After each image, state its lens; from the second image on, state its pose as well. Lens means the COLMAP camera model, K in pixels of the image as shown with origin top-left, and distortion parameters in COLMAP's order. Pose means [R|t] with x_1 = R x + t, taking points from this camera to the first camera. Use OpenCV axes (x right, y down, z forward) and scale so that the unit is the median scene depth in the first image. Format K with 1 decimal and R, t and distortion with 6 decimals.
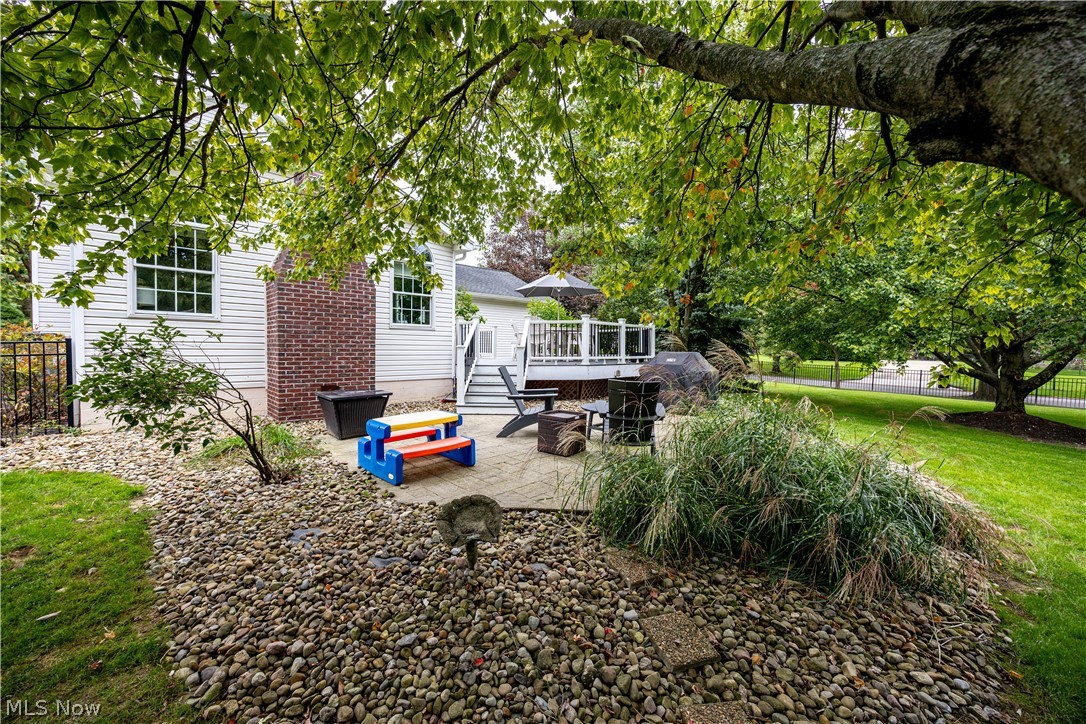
lens RADIAL K [[423.4, 0, 543.0], [0, 423.4, 362.0], [0, 0, 1]] dist [0.012233, 0.000058]
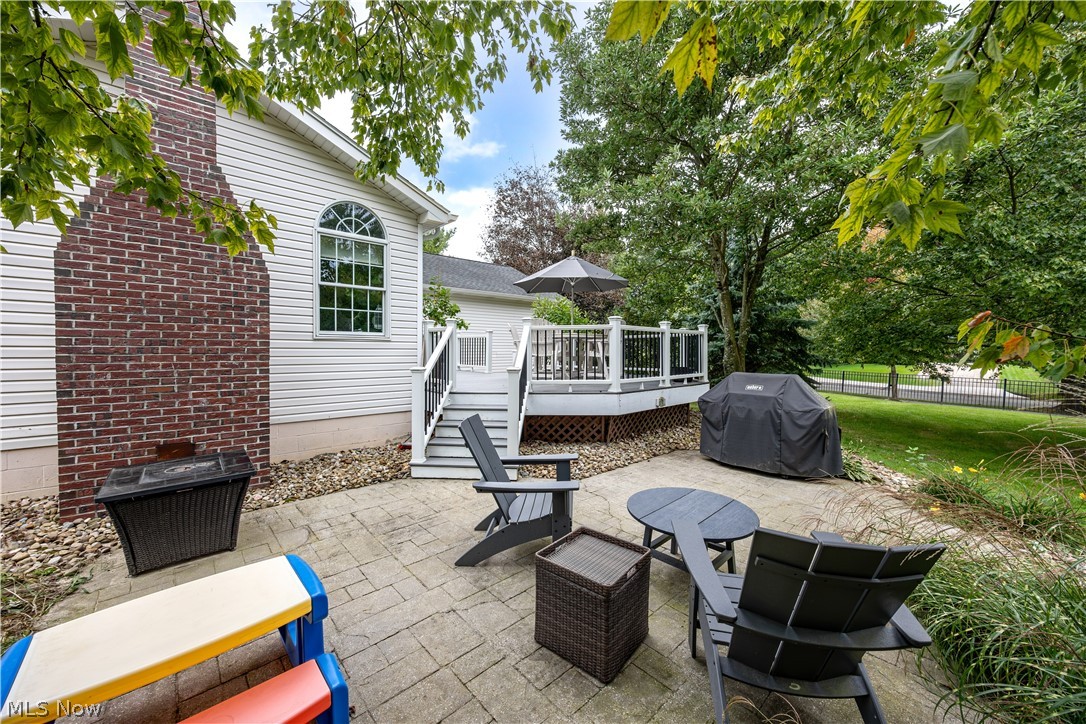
lens RADIAL K [[423.4, 0, 543.0], [0, 423.4, 362.0], [0, 0, 1]] dist [0.012233, 0.000058]
pose [[0.999734, -0.002508, -0.022937, 0.003694], [0.002479, 0.999996, -0.001301, -0.039223], [0.022940, 0.001244, 0.999736, 0.331952]]
